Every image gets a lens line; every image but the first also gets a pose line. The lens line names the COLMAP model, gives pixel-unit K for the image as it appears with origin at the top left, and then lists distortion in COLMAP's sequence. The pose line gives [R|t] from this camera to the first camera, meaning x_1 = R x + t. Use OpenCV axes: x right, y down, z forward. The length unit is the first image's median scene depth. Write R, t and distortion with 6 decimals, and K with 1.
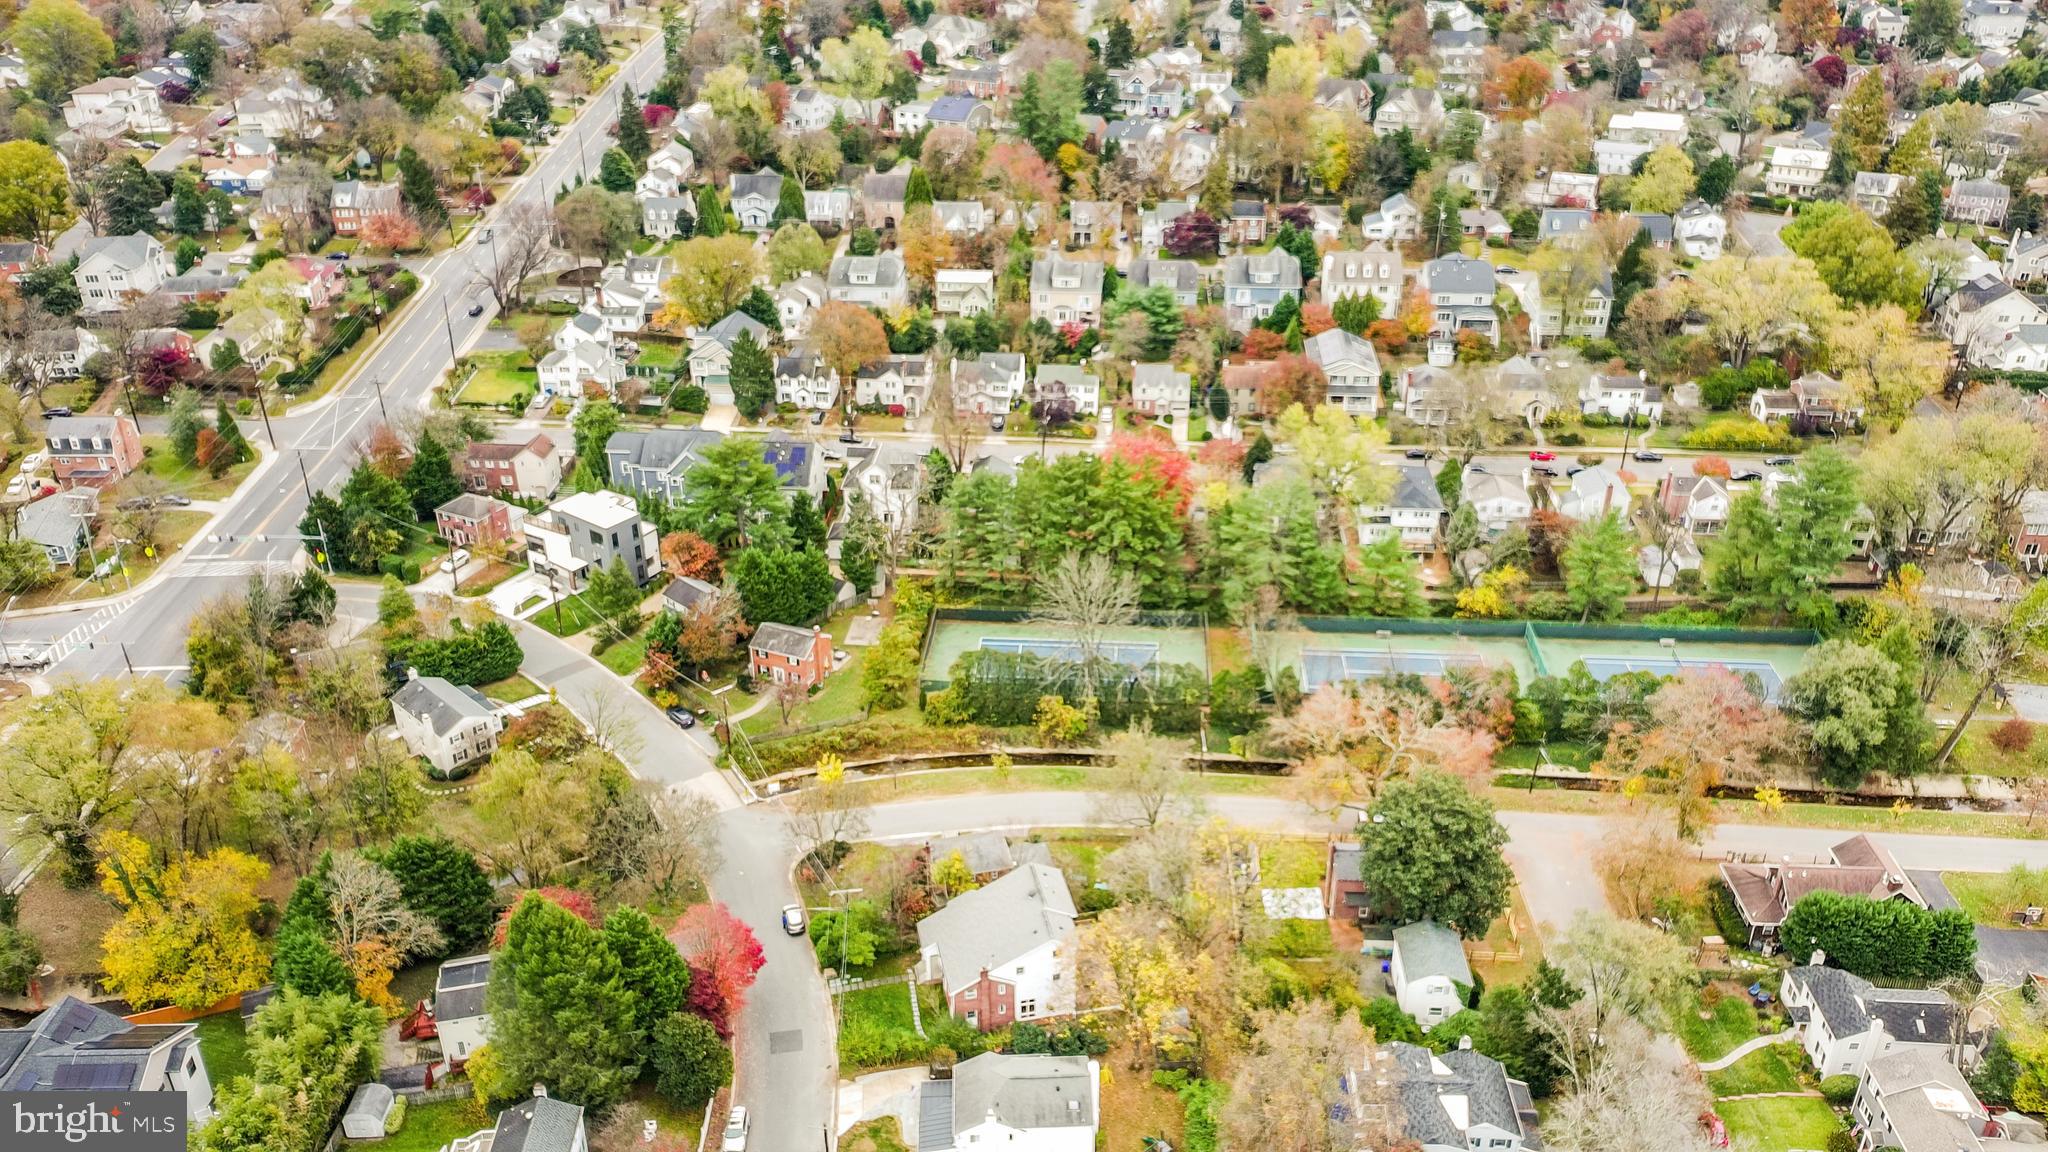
lens RADIAL K [[1572.2, 0, 1024.0], [0, 1572.2, 576.0], [0, 0, 1]] dist [0.072714, -0.100986]
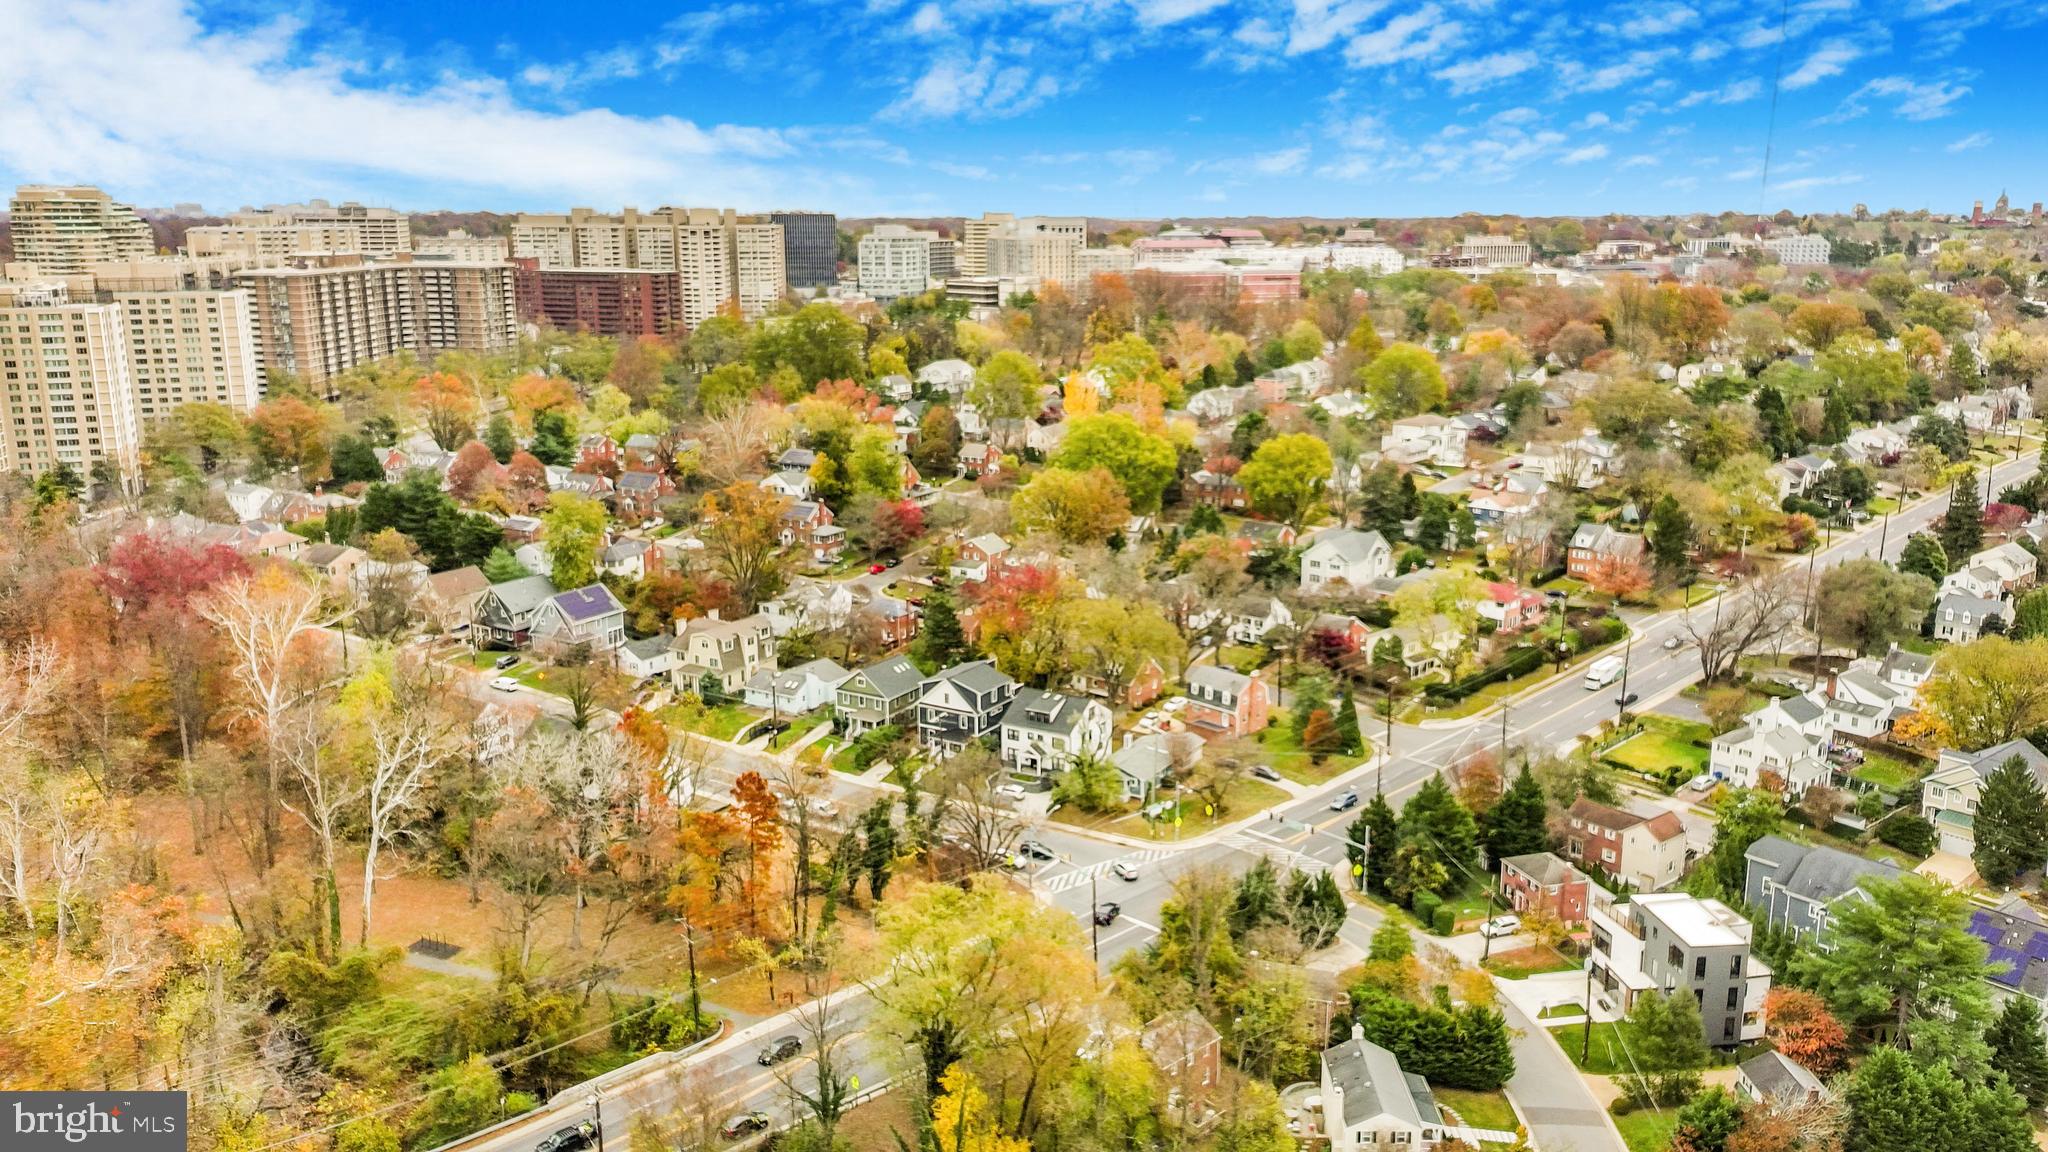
lens RADIAL K [[1572.2, 0, 1024.0], [0, 1572.2, 576.0], [0, 0, 1]] dist [0.072714, -0.100986]
pose [[0.685435, 0.168261, -0.708426, 0.005275], [-0.345567, 0.931554, -0.113095, -0.000732], [0.640908, 0.322328, 0.696665, 0.203817]]
